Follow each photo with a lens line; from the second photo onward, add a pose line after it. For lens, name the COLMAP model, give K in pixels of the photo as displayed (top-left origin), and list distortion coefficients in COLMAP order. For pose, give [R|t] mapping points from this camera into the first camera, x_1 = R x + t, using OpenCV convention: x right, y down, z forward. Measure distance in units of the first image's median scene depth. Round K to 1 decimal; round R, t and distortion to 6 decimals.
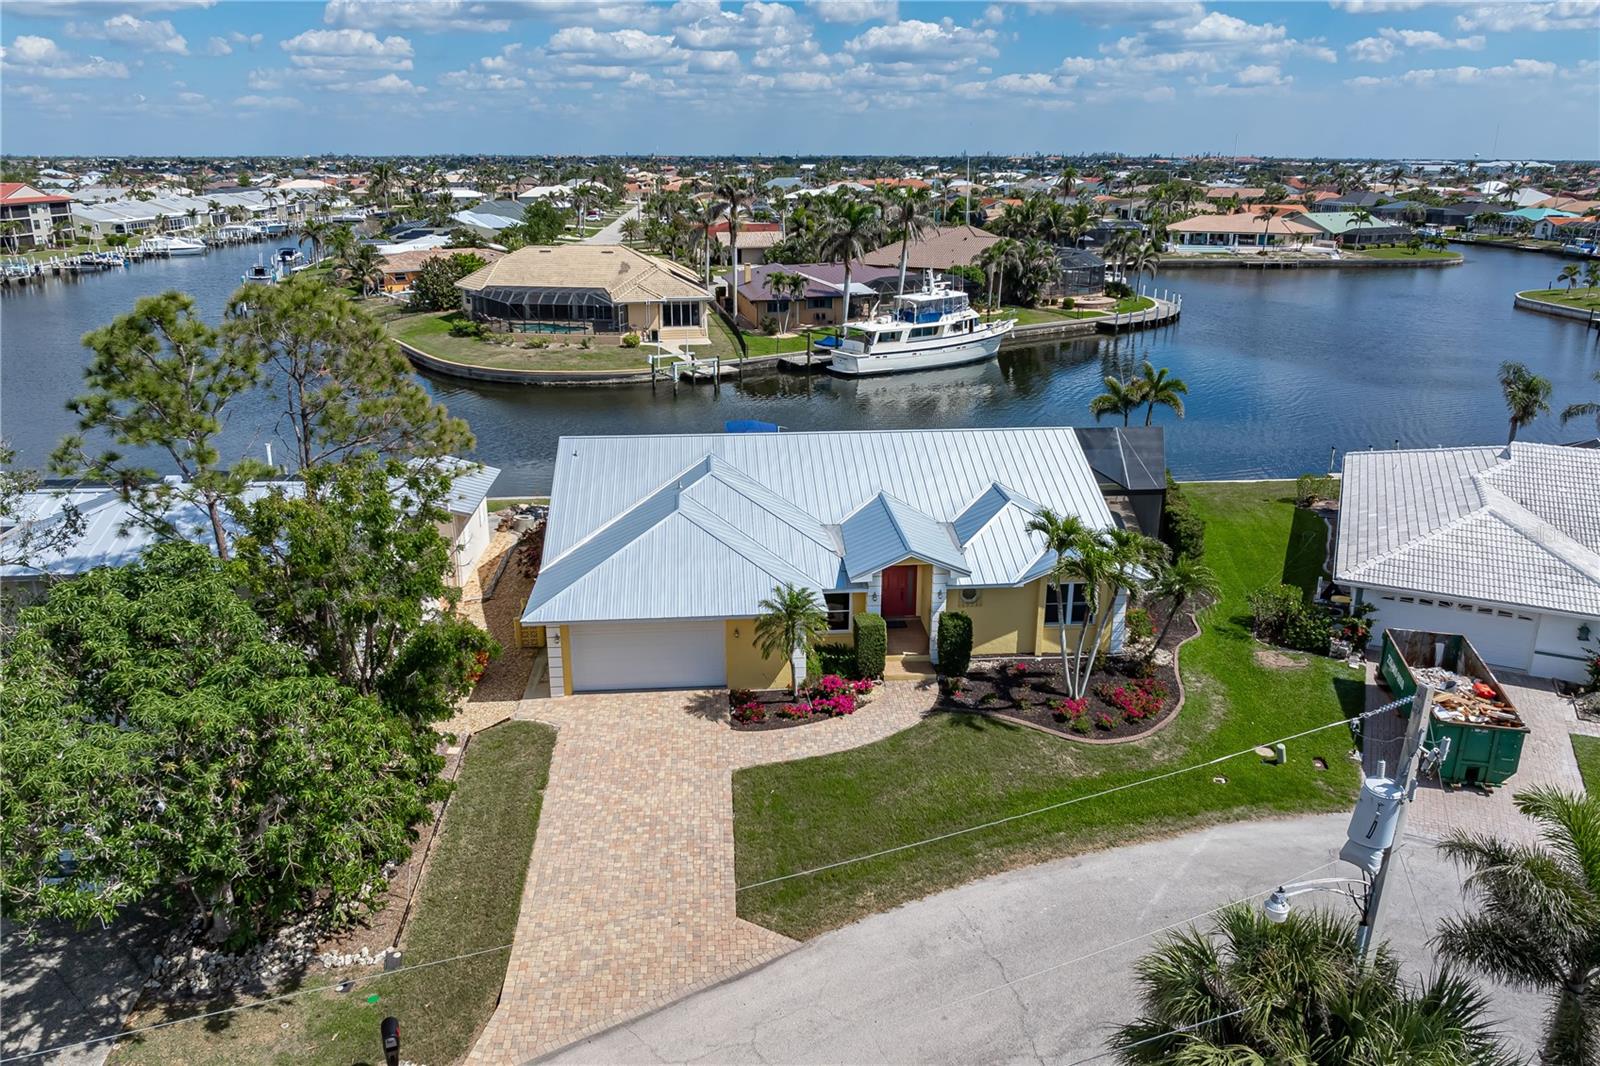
lens RADIAL K [[1122.6, 0, 804.9], [0, 1122.6, 489.4], [0, 0, 1]] dist [-0.037406, 0.028366]
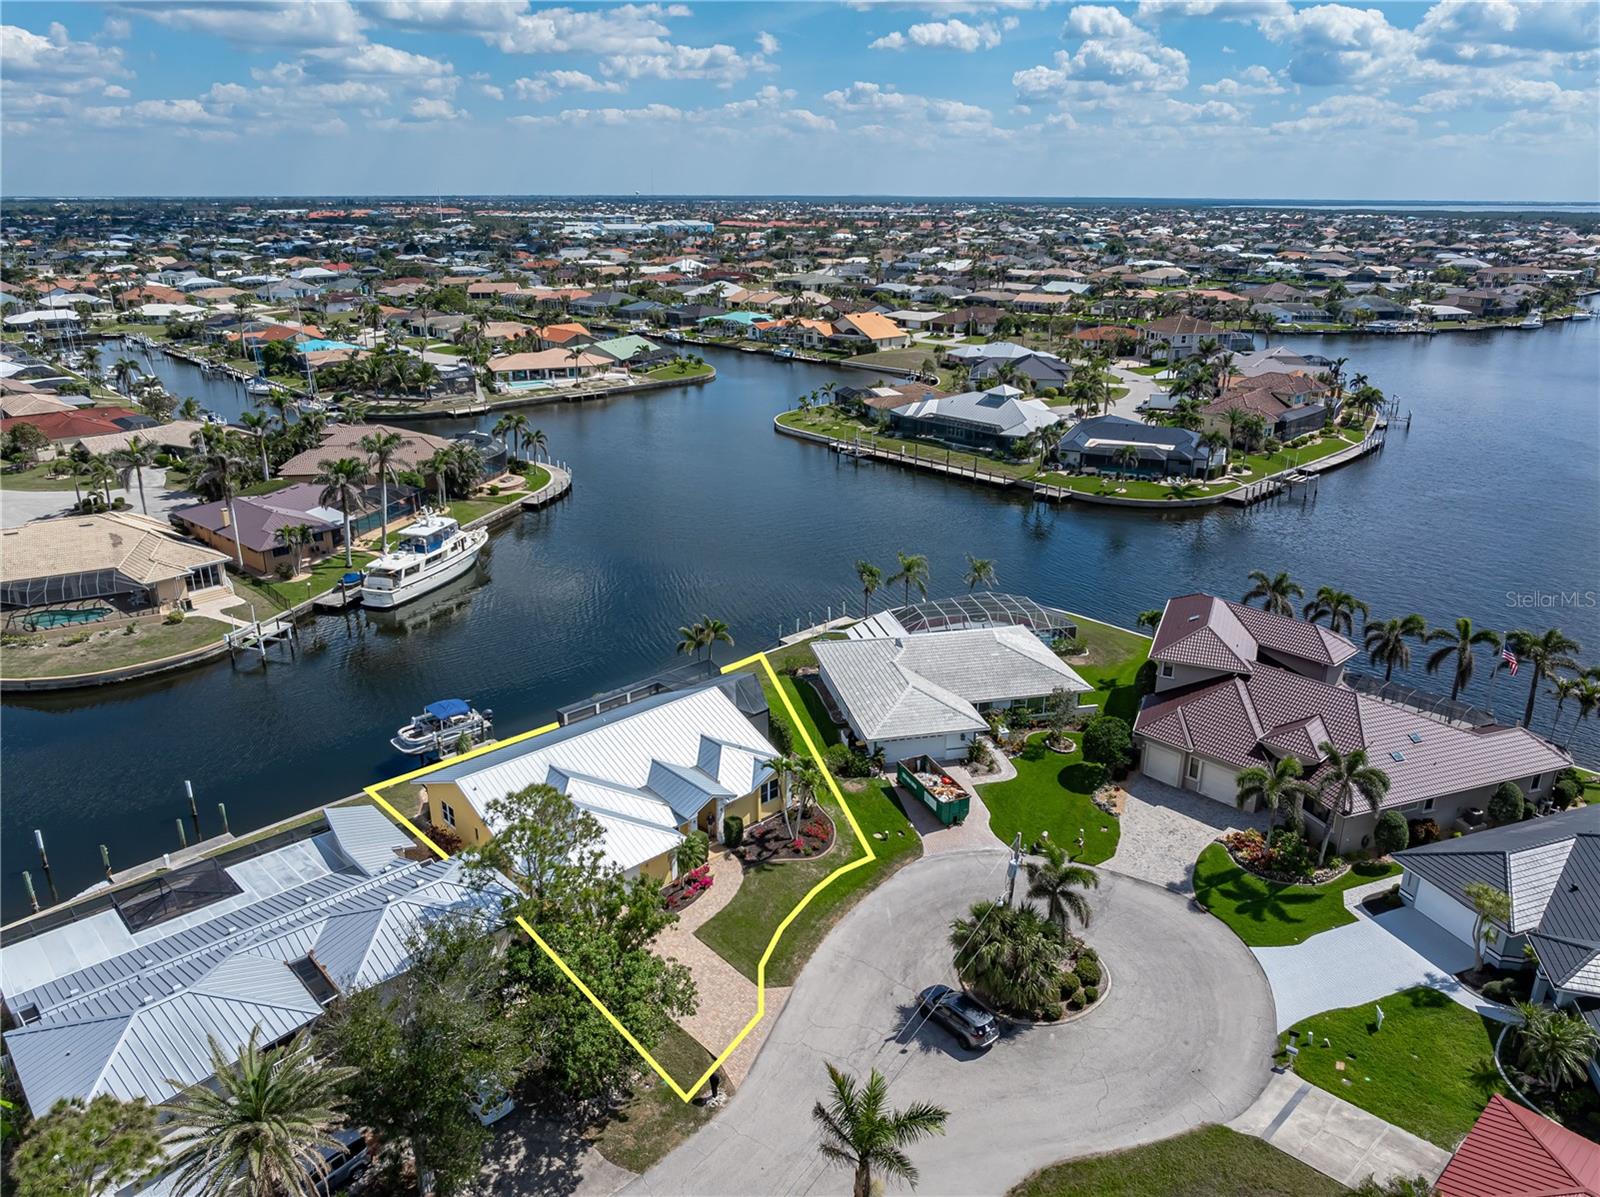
lens RADIAL K [[1125.6, 0, 800.0], [0, 1125.6, 598.5], [0, 0, 1]] dist [-0.022277, 0.004093]
pose [[0.787431, -0.207770, 0.580331, -0.289000], [0.172536, 0.978139, 0.116084, -0.163026], [-0.591763, 0.008720, 0.806065, -0.228579]]
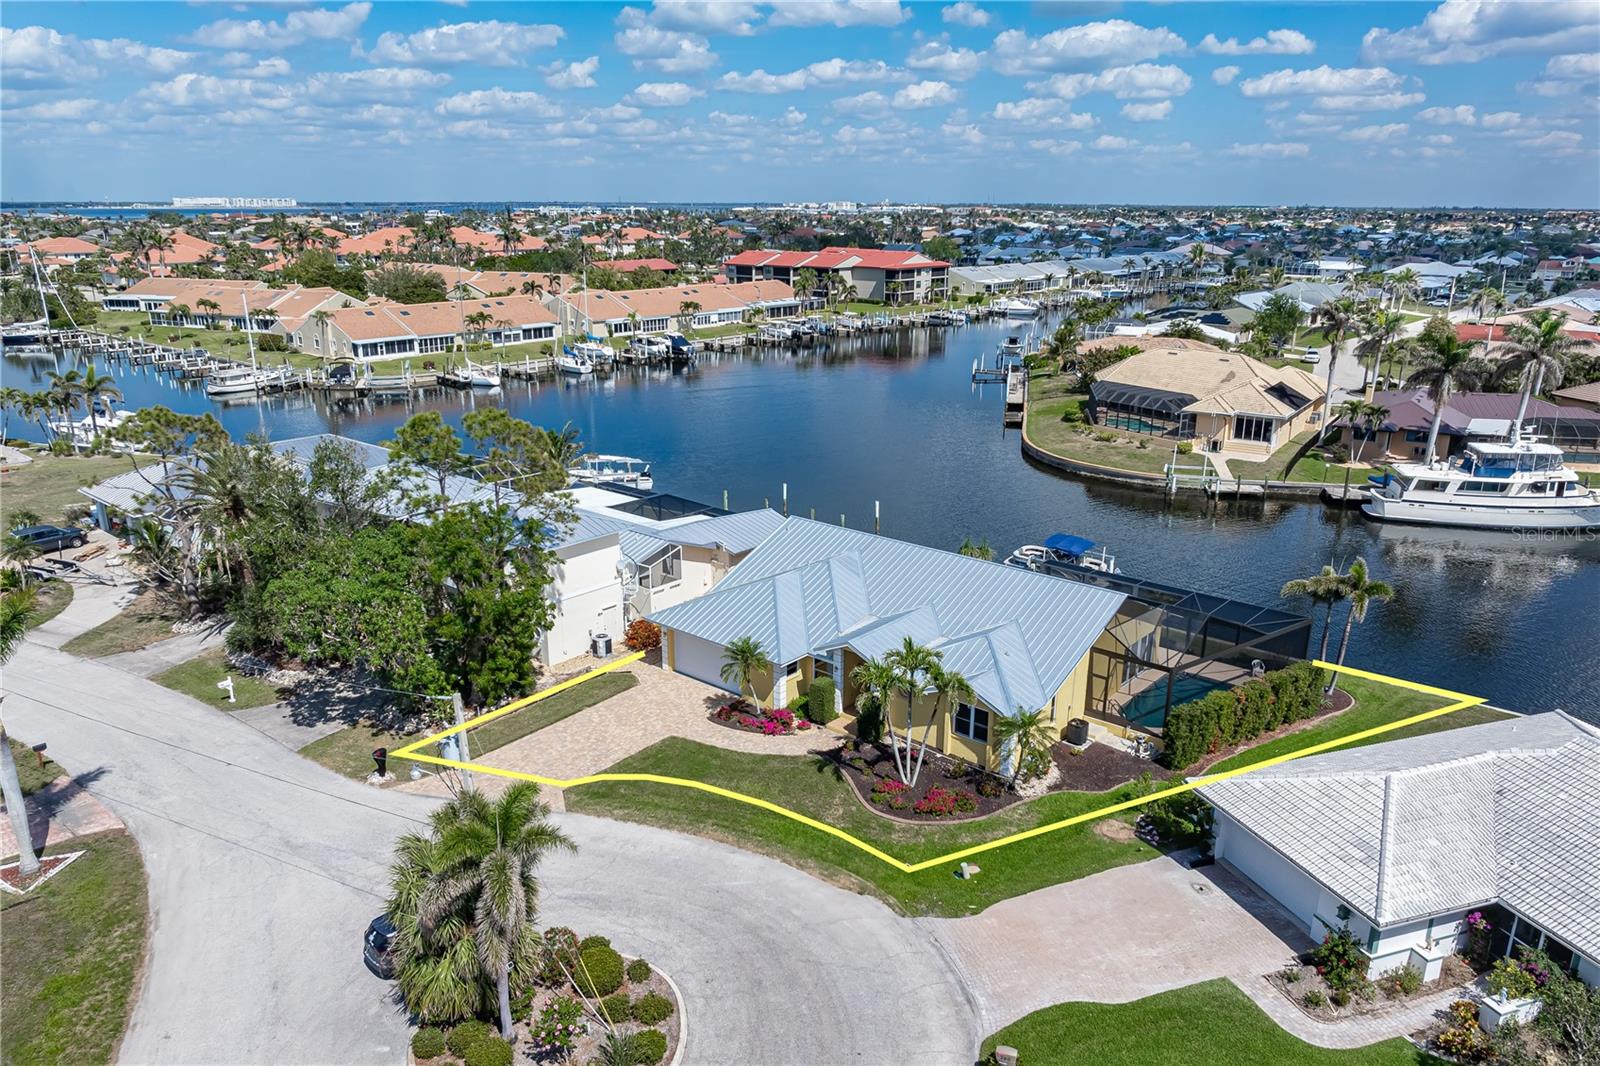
lens RADIAL K [[1110.7, 0, 807.6], [0, 1110.7, 600.7], [0, 0, 1]] dist [-0.028114, 0.001657]
pose [[0.695791, 0.240937, -0.676626, 0.330081], [-0.203572, 0.969580, 0.135917, -0.058023], [0.688791, 0.043172, 0.723673, -0.008916]]
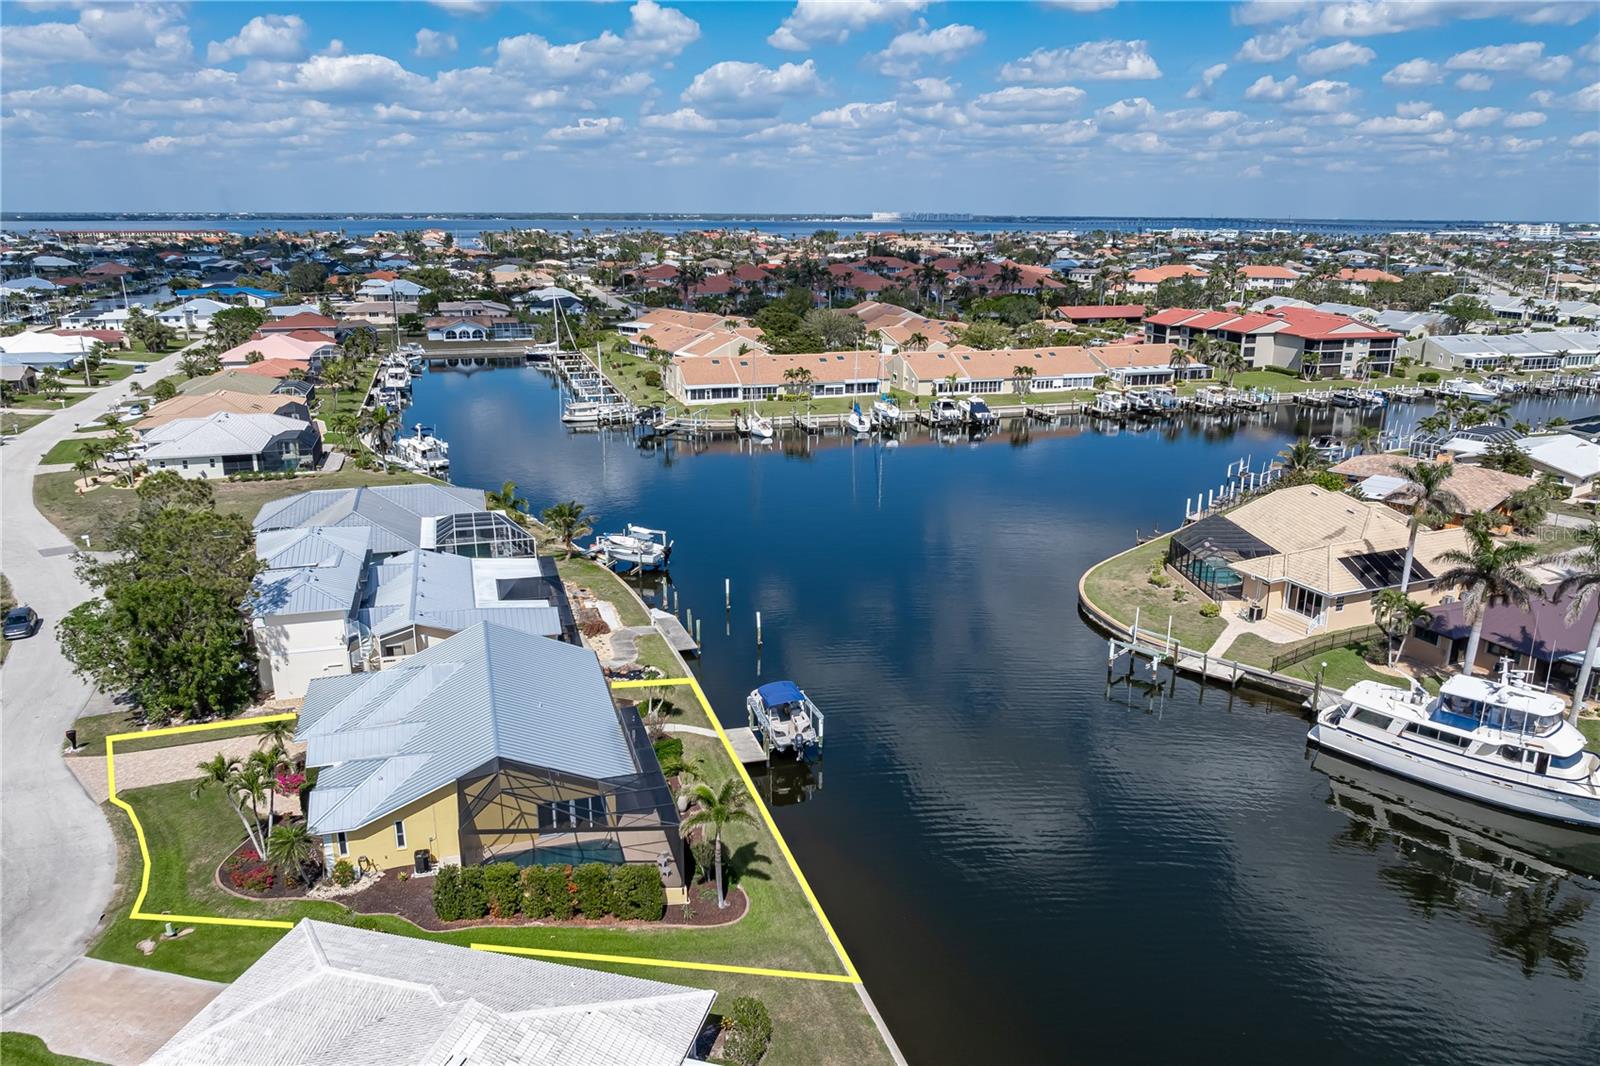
lens RADIAL K [[1112.9, 0, 807.8], [0, 1112.9, 572.4], [0, 0, 1]] dist [-0.024968, 0.003023]
pose [[0.198801, 0.296792, -0.934020, 0.601220], [-0.278582, 0.930841, 0.236487, -0.271585], [0.939612, 0.213187, 0.267733, 0.410172]]
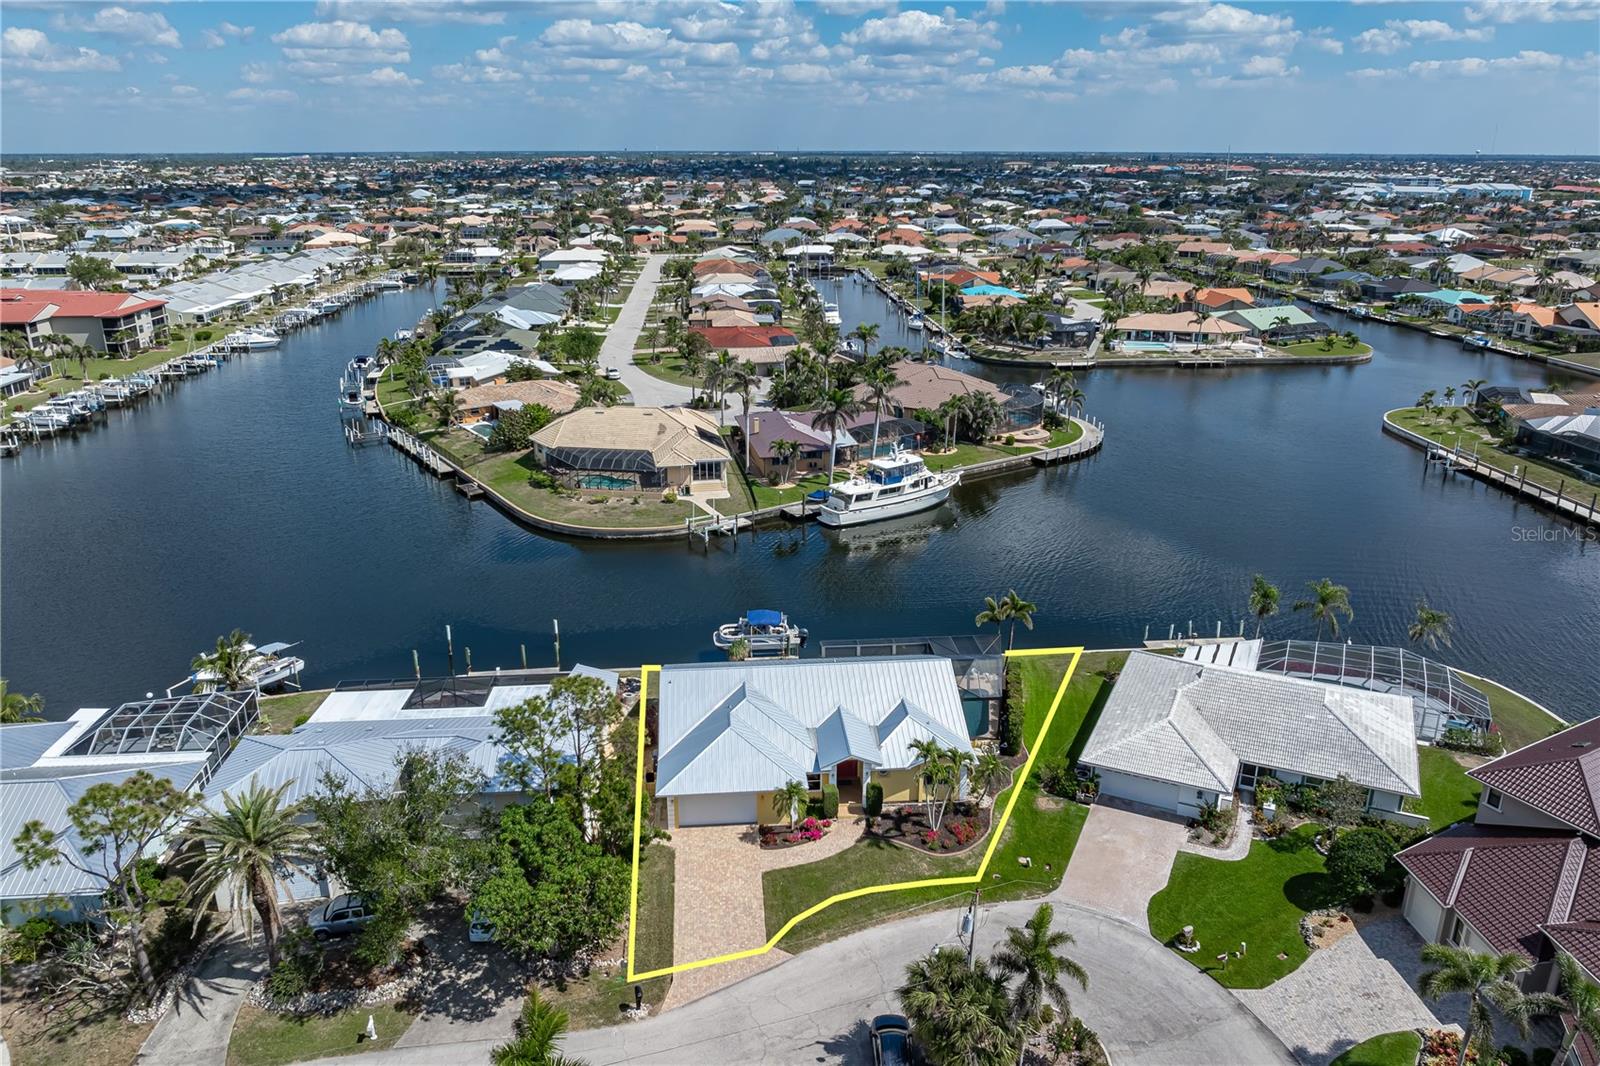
lens RADIAL K [[1119.2, 0, 805.8], [0, 1119.2, 527.5], [0, 0, 1]] dist [-0.023655, 0.009993]
pose [[0.999999, -0.000644, 0.001112, 0.004584], [0.000600, 0.999227, 0.039303, -0.141925], [-0.001136, -0.039302, 0.999227, -0.317581]]
